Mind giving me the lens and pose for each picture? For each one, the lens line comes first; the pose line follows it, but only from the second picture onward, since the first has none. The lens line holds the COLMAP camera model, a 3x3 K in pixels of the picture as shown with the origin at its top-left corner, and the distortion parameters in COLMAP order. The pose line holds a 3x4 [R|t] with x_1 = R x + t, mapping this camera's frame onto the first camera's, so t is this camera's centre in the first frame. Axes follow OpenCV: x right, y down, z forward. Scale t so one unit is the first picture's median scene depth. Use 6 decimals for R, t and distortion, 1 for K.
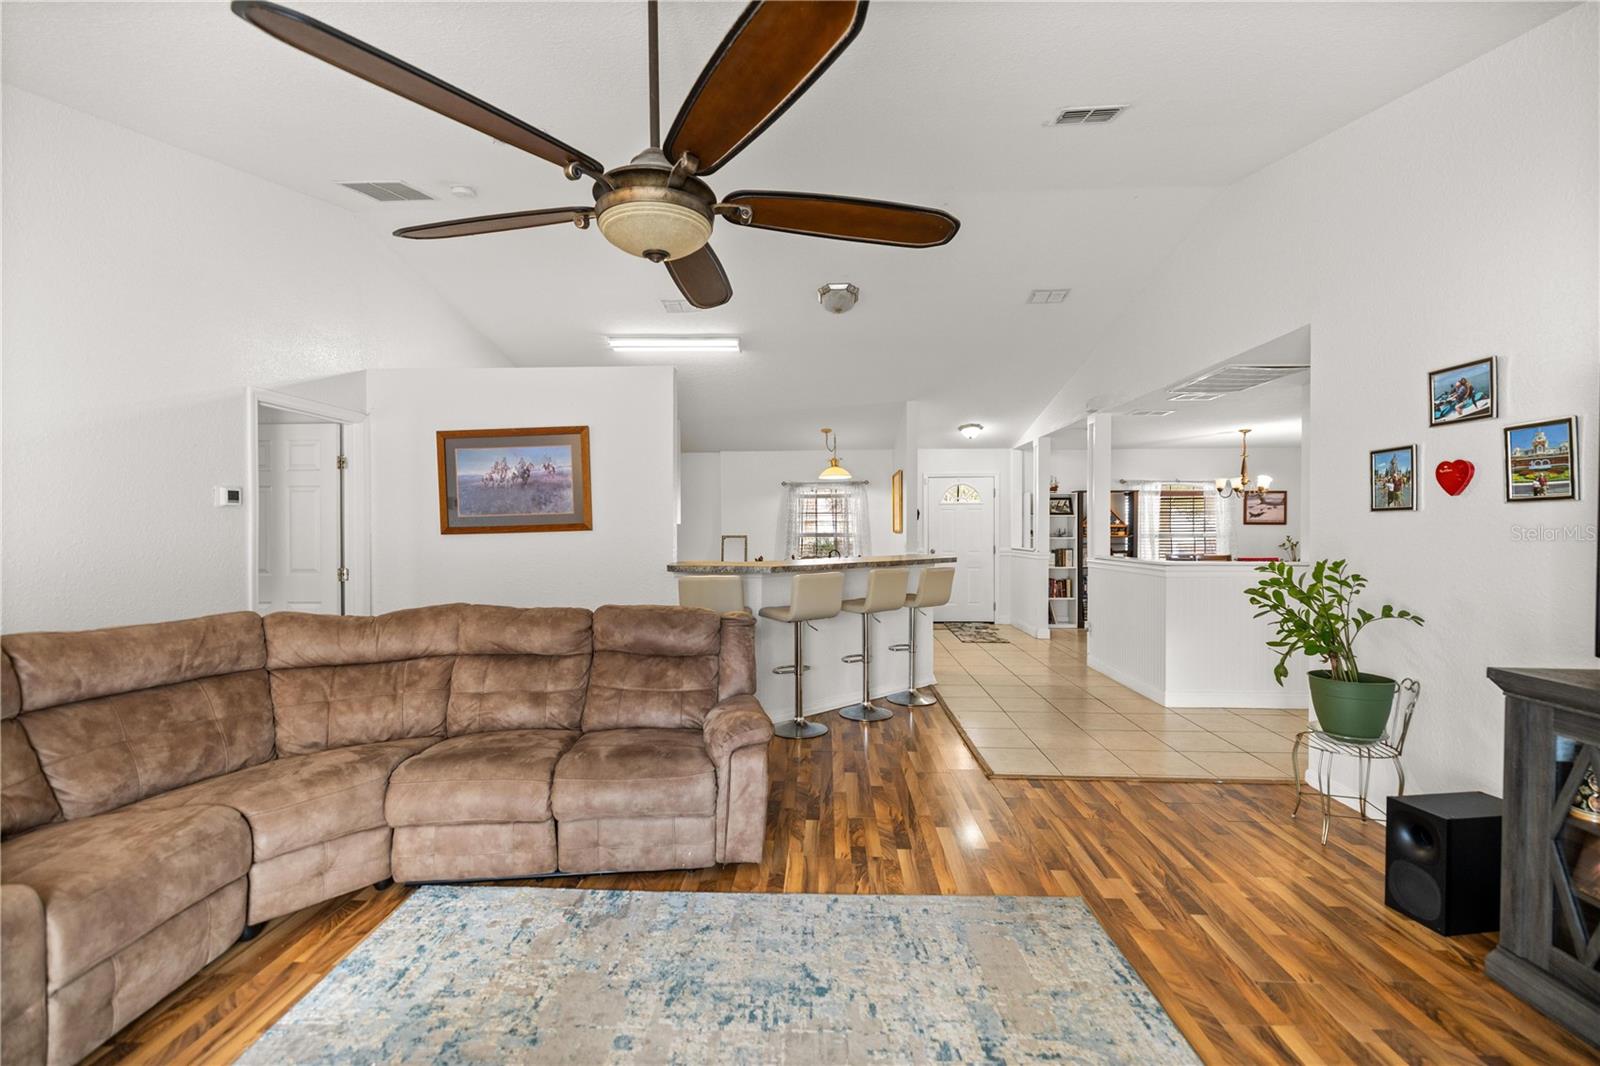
lens RADIAL K [[672.6, 0, 800.0], [0, 672.6, 533.0], [0, 0, 1]] dist [0.002095, -0.000013]
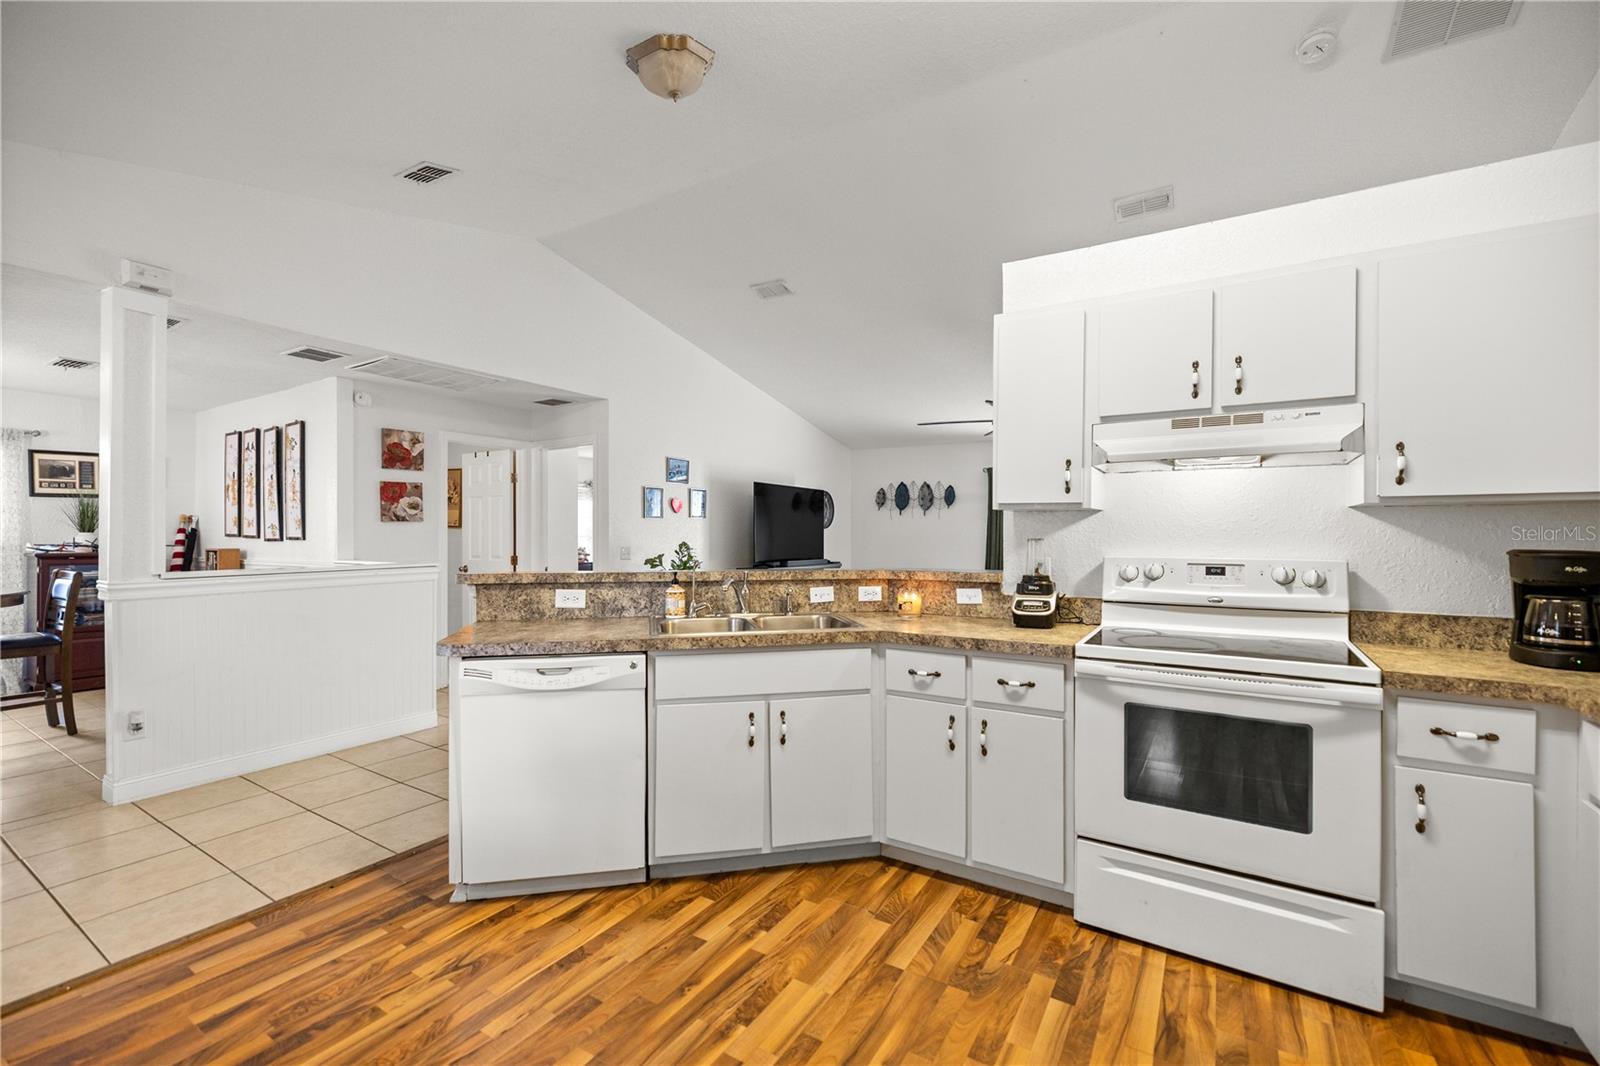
lens RADIAL K [[672.6, 0, 800.0], [0, 672.6, 533.0], [0, 0, 1]] dist [0.002095, -0.000013]
pose [[-0.868510, -0.000021, 0.495672, -0.554975], [0.003174, 0.999979, 0.005605, 0.004431], [-0.495662, 0.006441, -0.868492, 2.723023]]
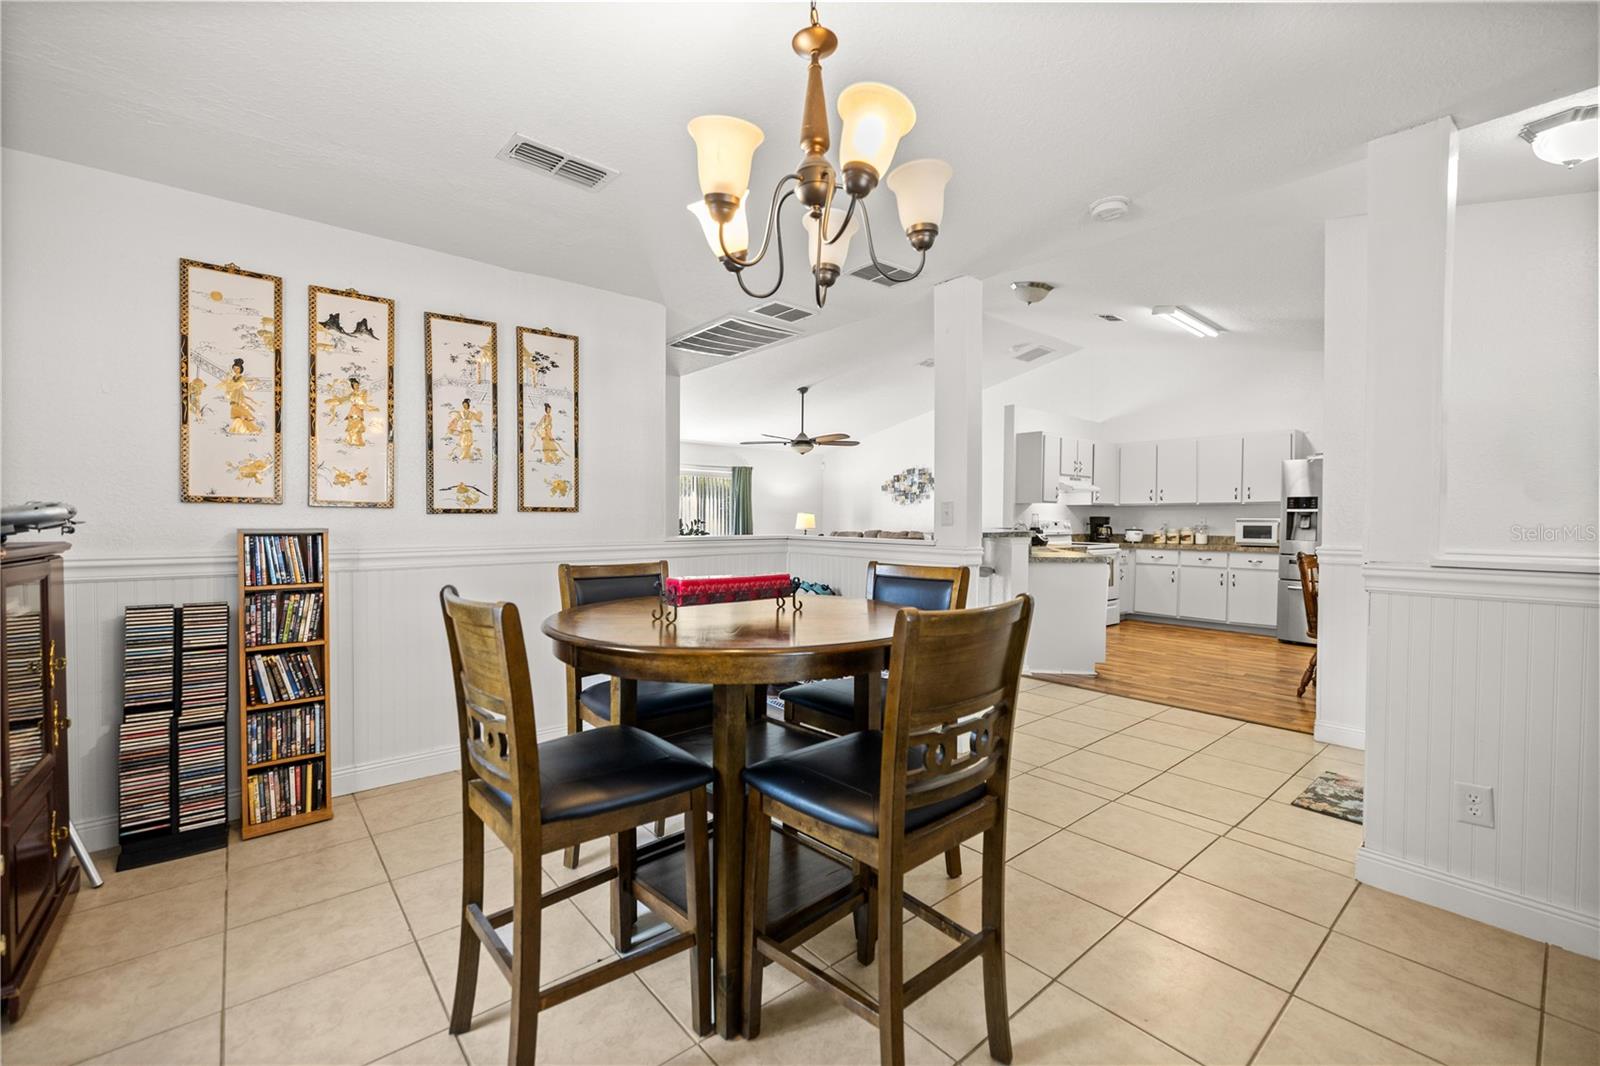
lens RADIAL K [[672.6, 0, 800.0], [0, 672.6, 533.0], [0, 0, 1]] dist [0.002095, -0.000013]
pose [[-0.729679, 0.015946, -0.683604, 2.132734], [-0.006280, 0.999530, 0.030019, 0.018730], [0.683761, 0.026197, -0.729236, 3.021380]]
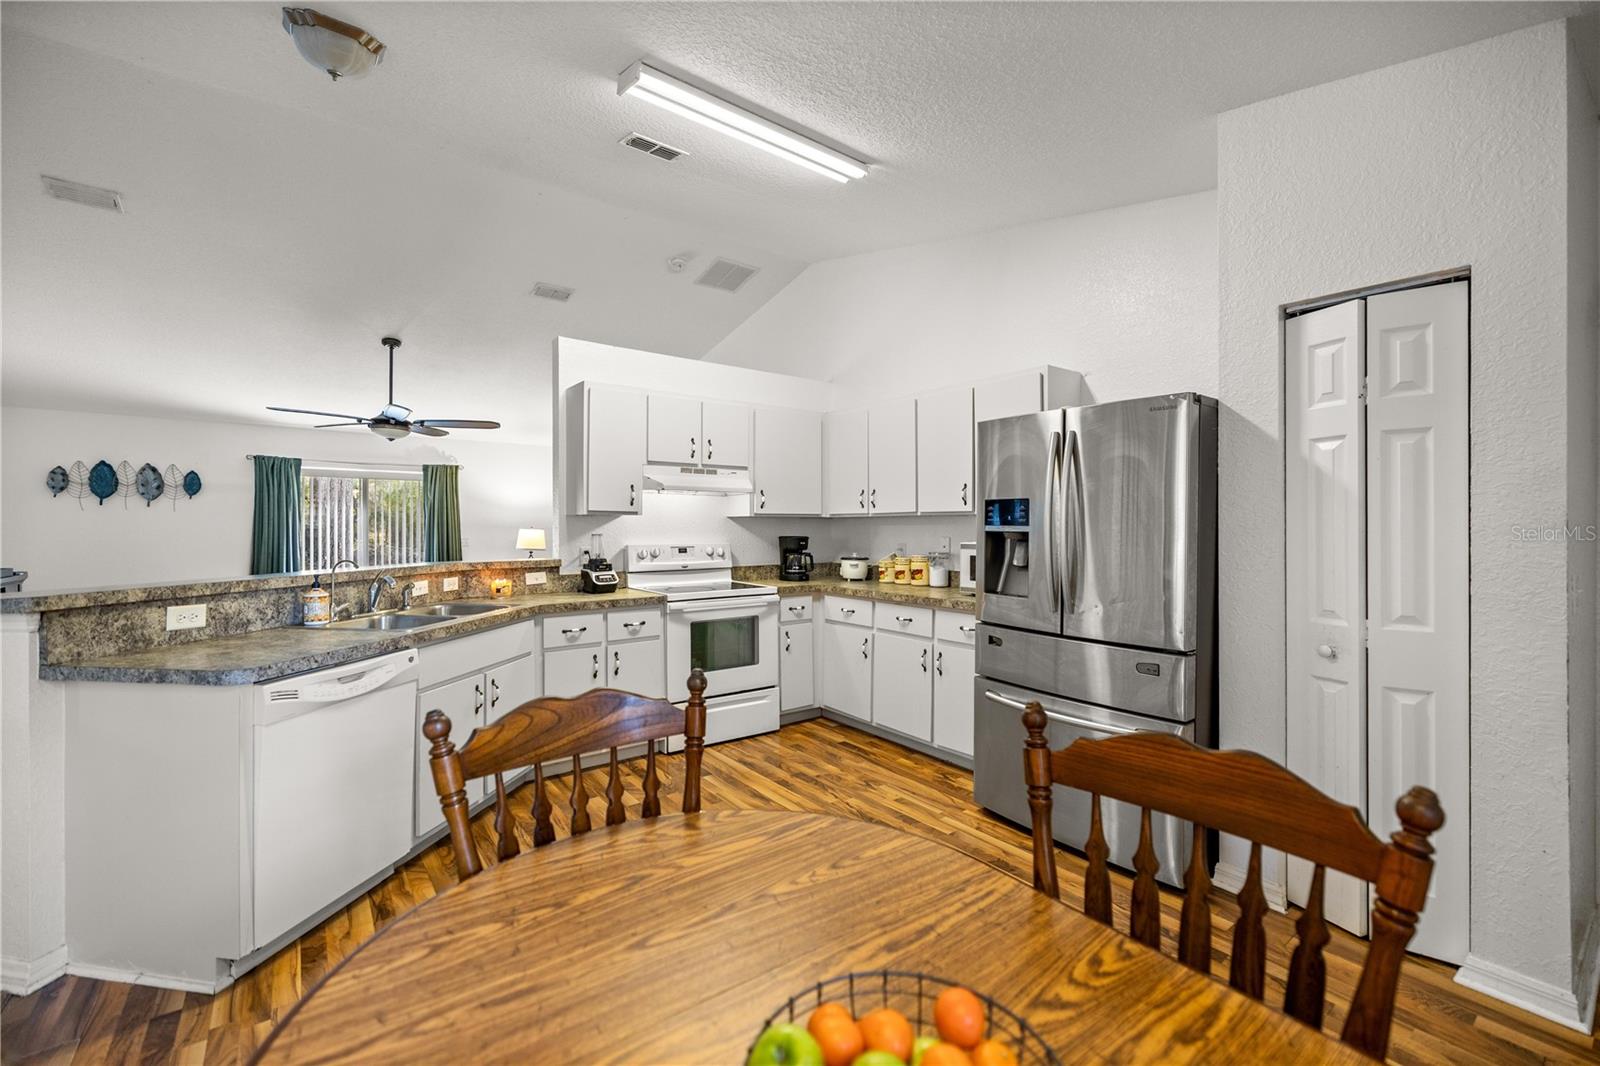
lens RADIAL K [[673.1, 0, 800.6], [0, 673.1, 521.0], [0, 0, 1]] dist [0.000004, -0.000308]
pose [[-0.770812, -0.003817, -0.637051, 0.233441], [-0.002996, 0.999993, -0.002367, -0.007134], [0.637056, 0.000084, -0.770818, 3.116087]]
